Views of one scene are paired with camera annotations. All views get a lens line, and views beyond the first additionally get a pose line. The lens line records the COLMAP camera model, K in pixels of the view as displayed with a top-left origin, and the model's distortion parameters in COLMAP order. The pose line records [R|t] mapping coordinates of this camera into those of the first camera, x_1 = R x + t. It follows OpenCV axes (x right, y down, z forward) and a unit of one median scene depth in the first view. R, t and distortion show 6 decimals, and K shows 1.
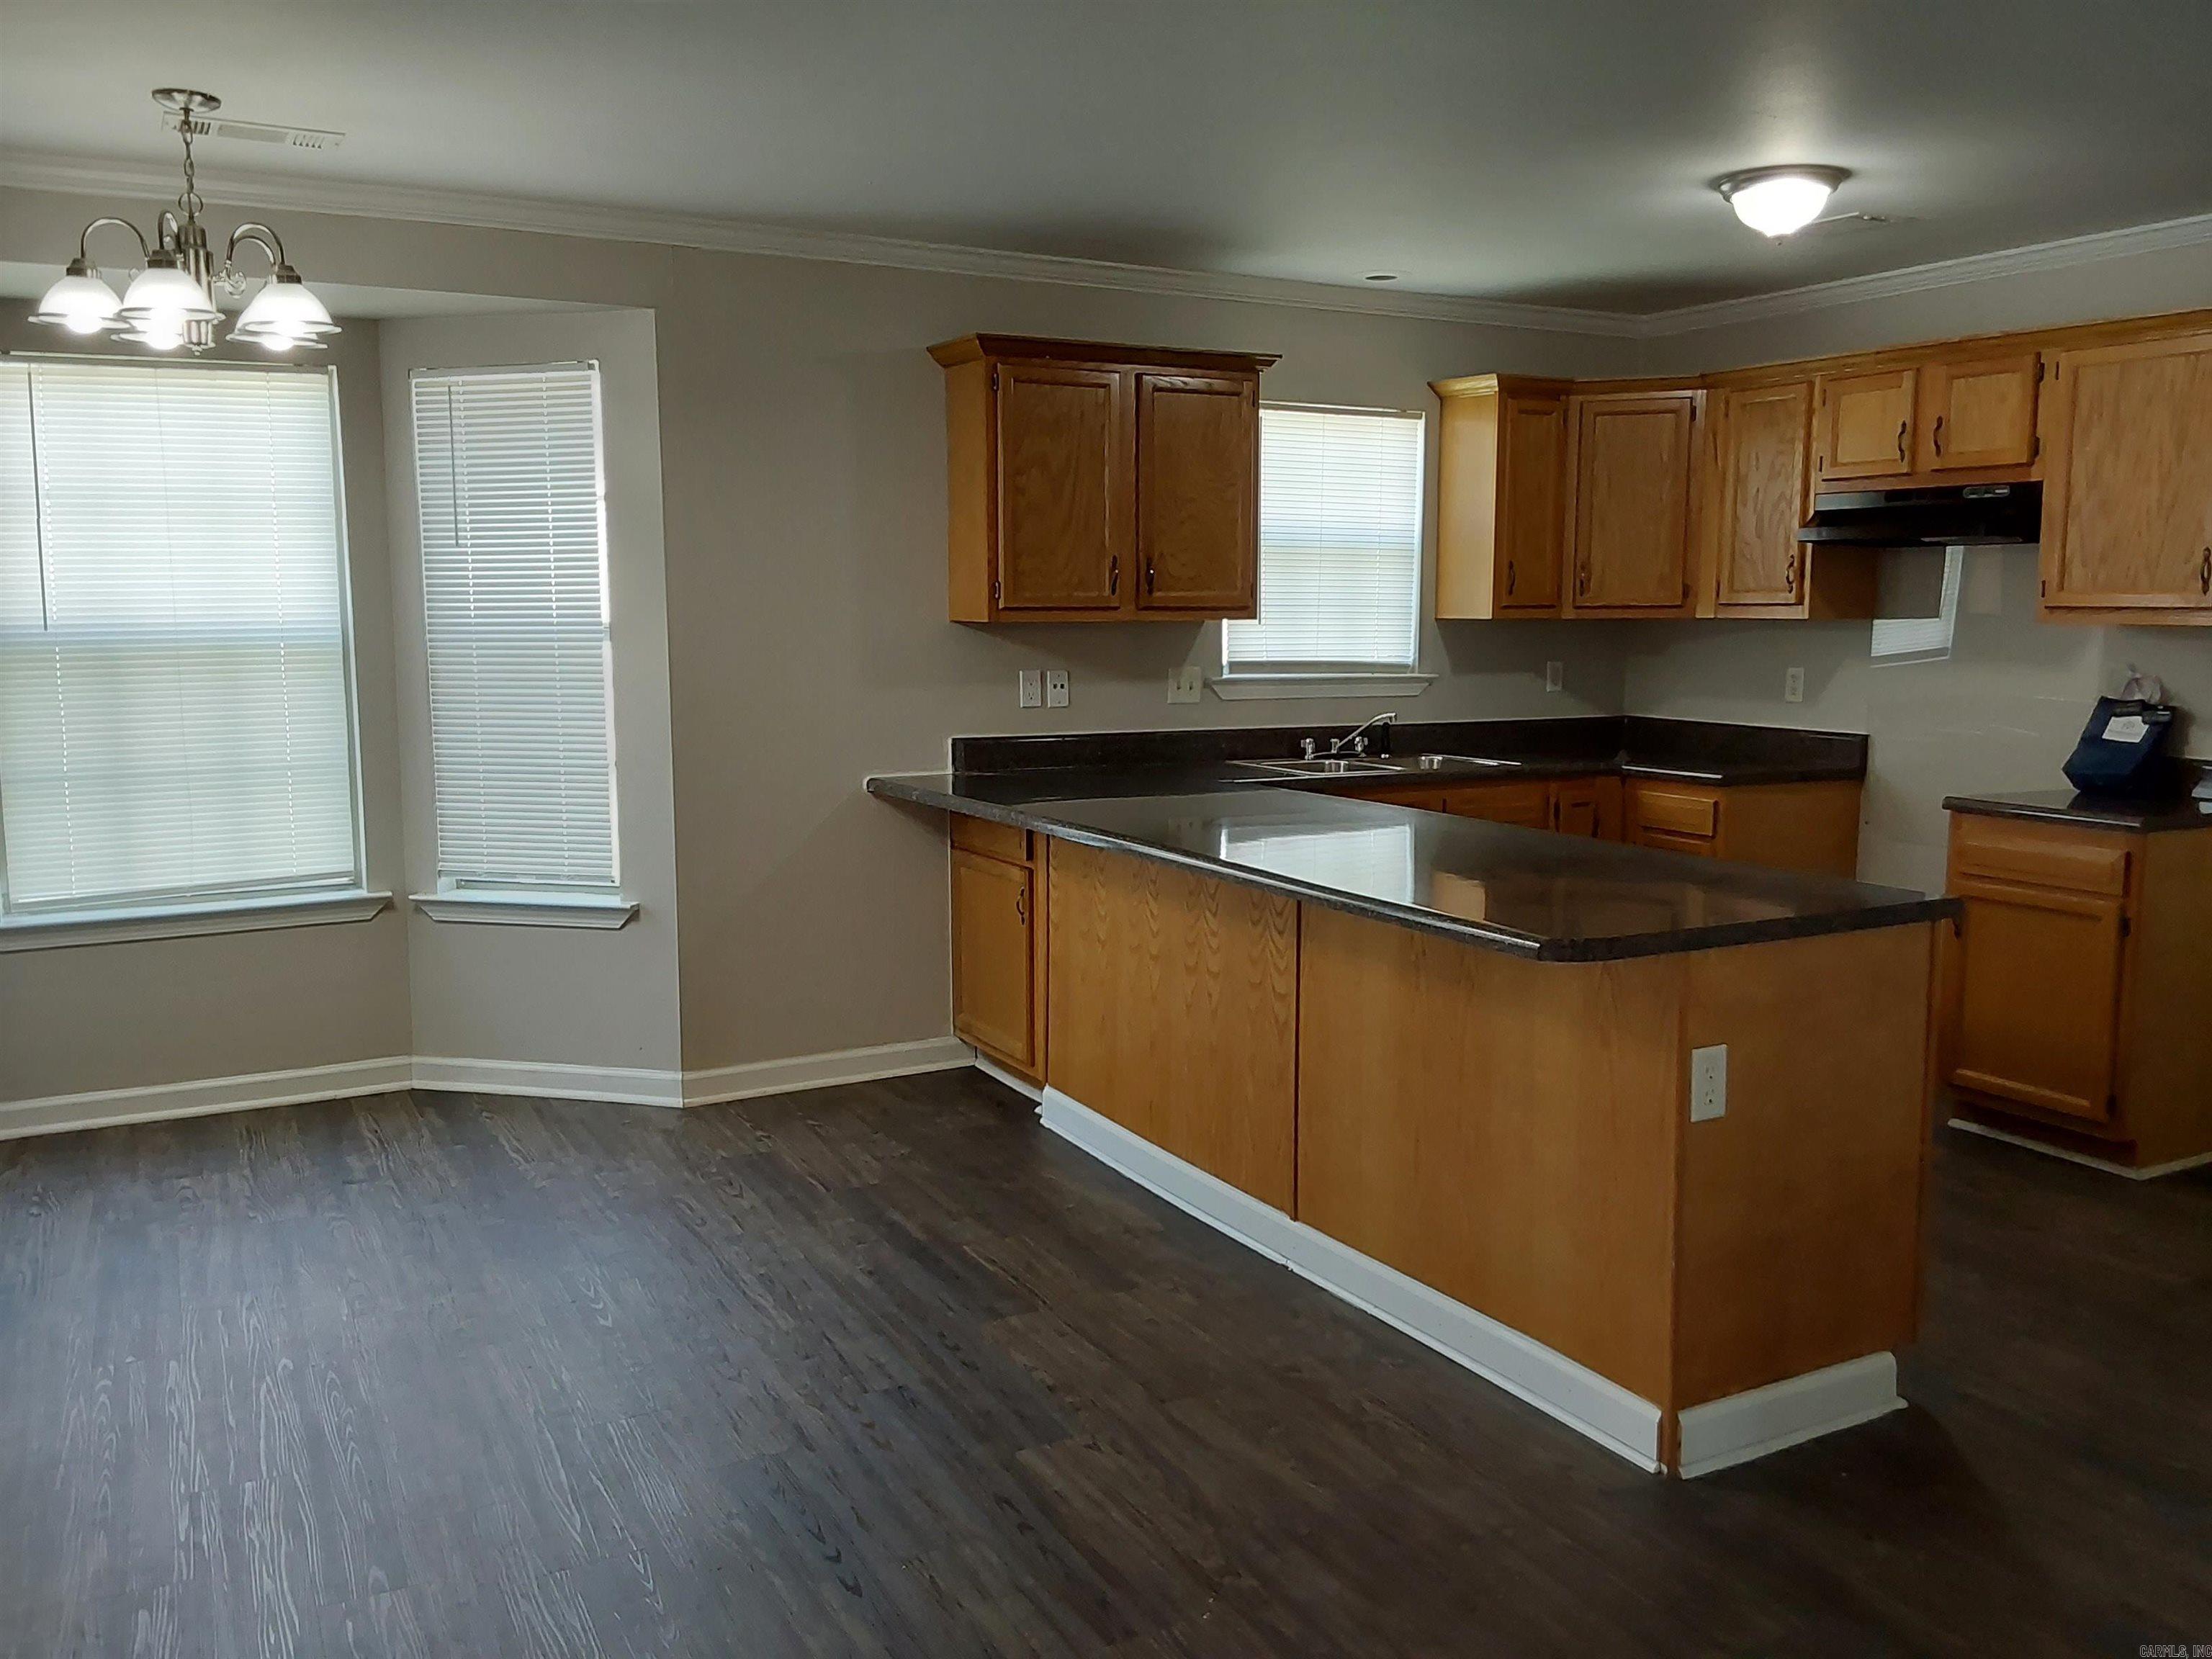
lens RADIAL K [[1774.9, 0, 1128.2], [0, 1774.9, 836.5], [0, 0, 1]] dist [0.101192, -0.162671]
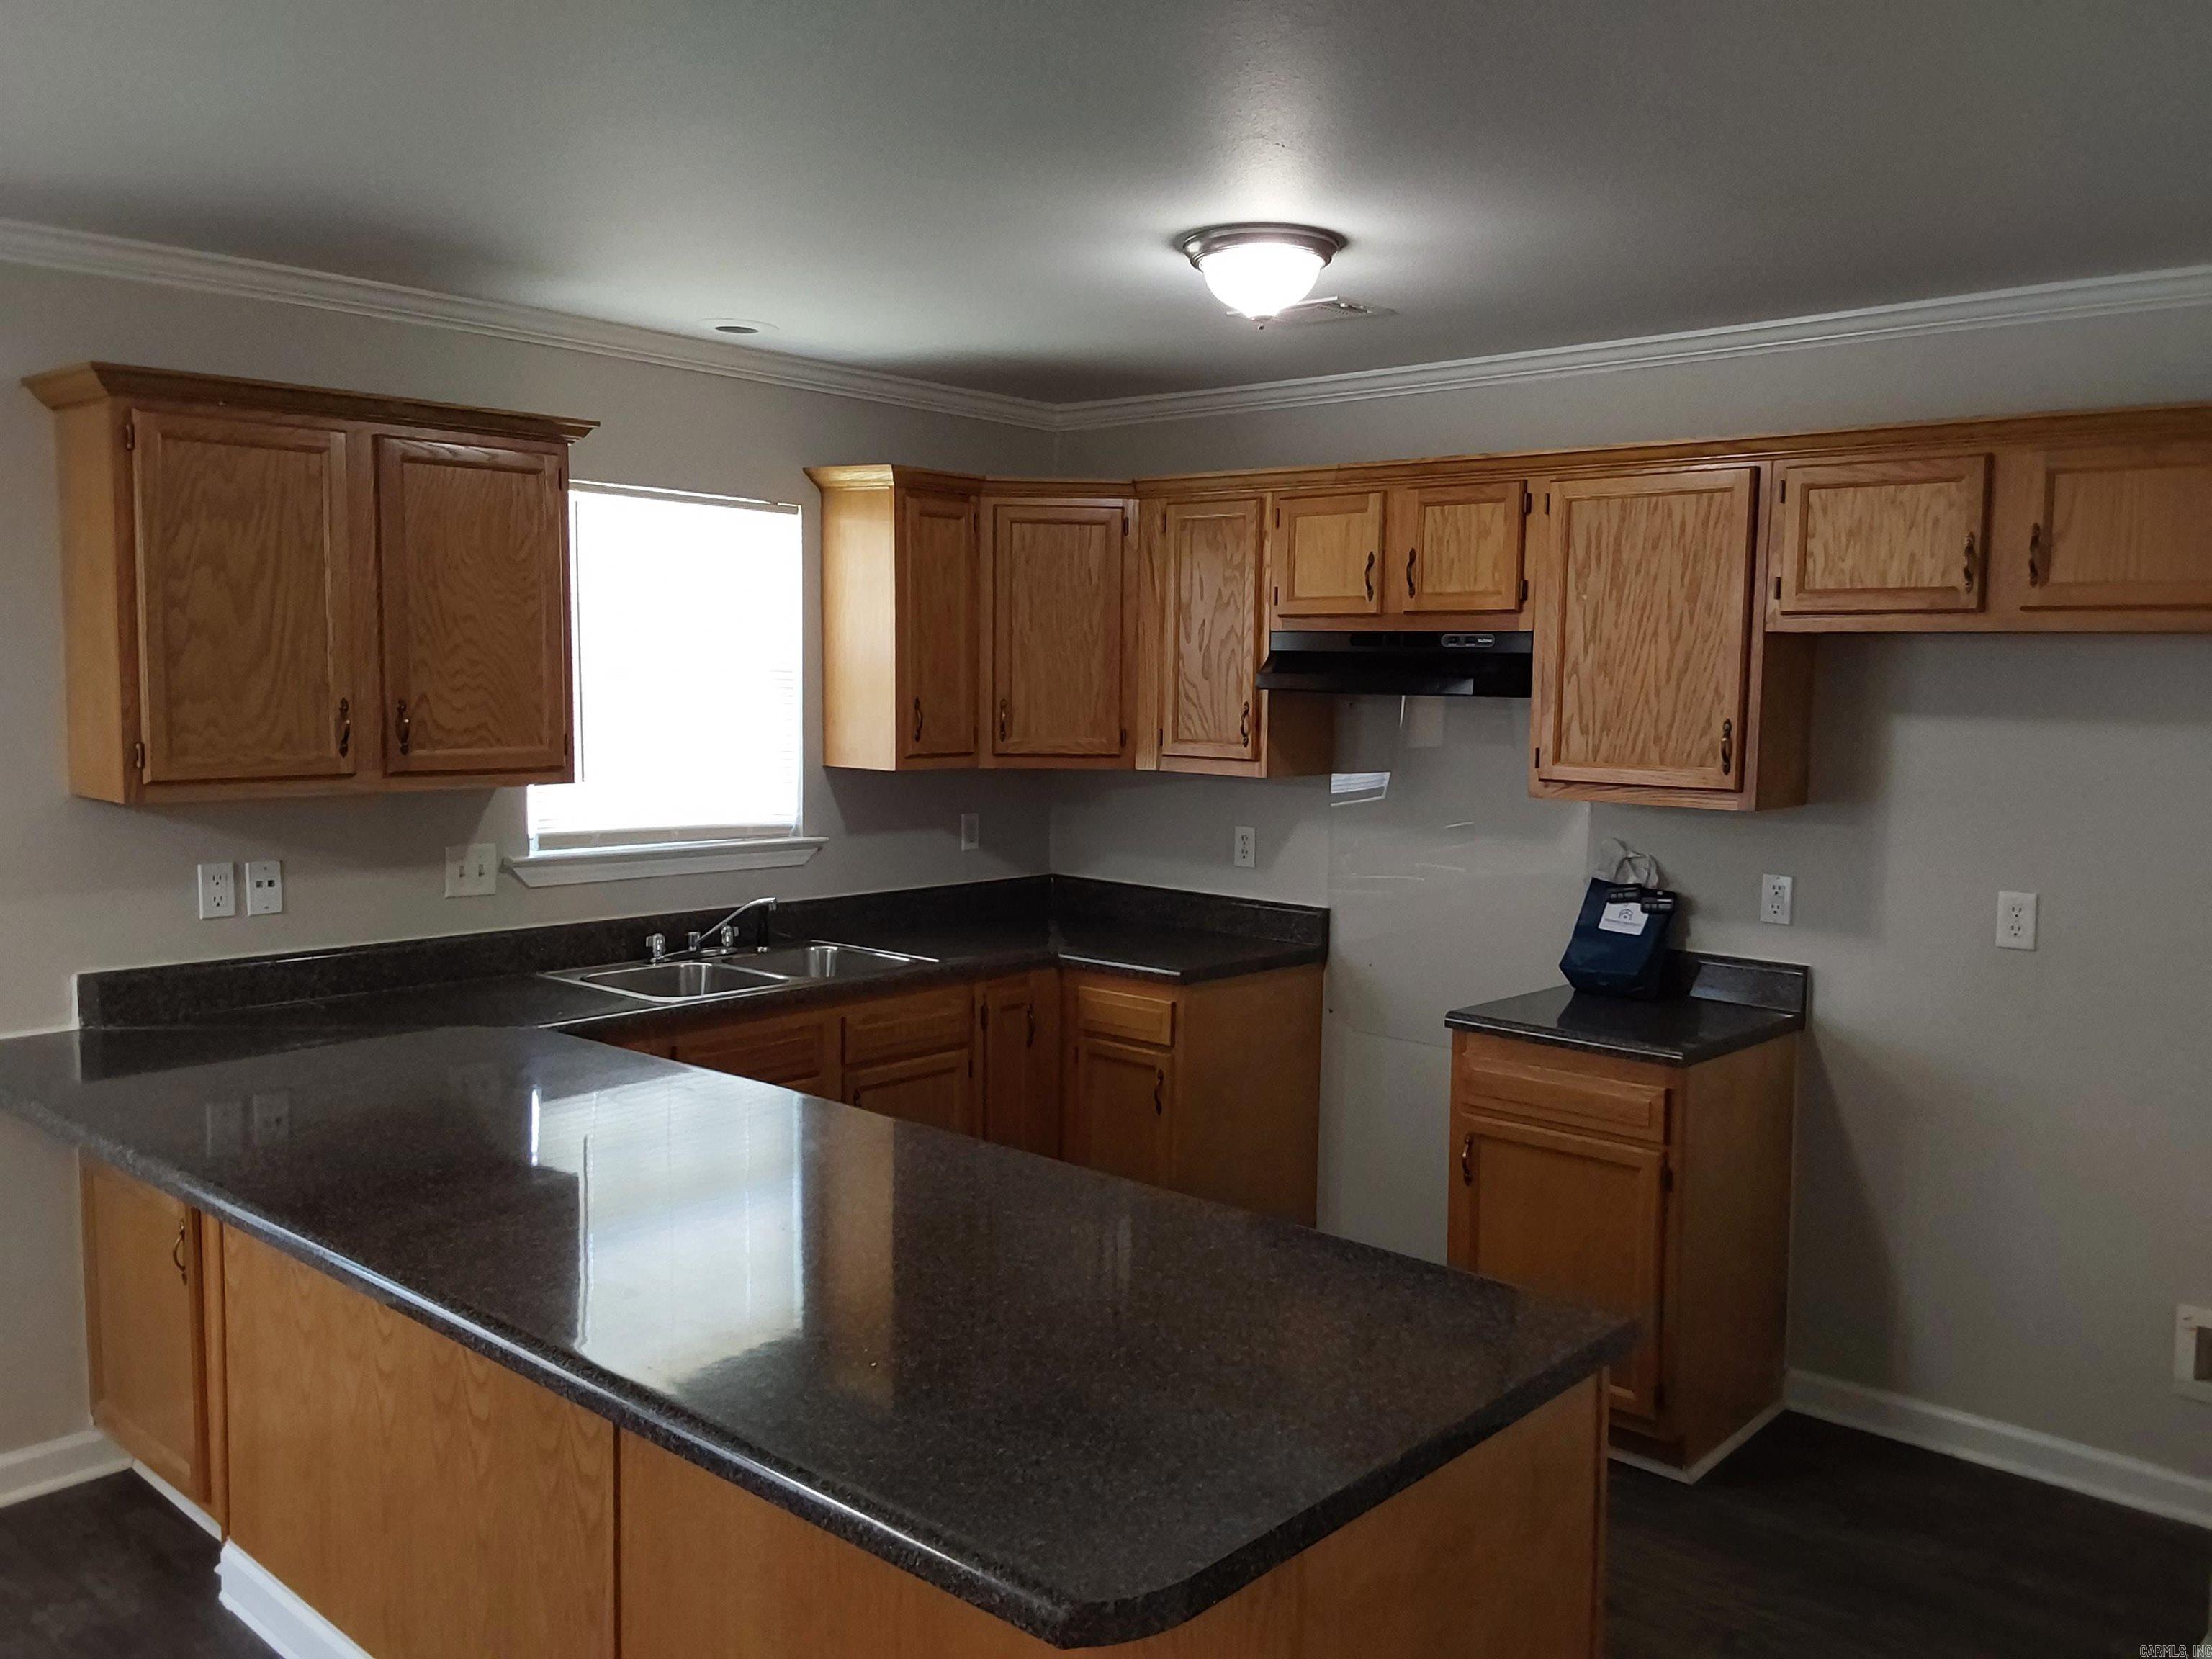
lens RADIAL K [[1774.9, 0, 1143.1], [0, 1774.9, 836.3], [0, 0, 1]] dist [0.101192, -0.162671]
pose [[0.938866, -0.019516, 0.343729, 0.040381], [0.031594, 0.999063, -0.029570, -0.074706], [-0.342830, 0.038622, 0.938603, 0.253156]]
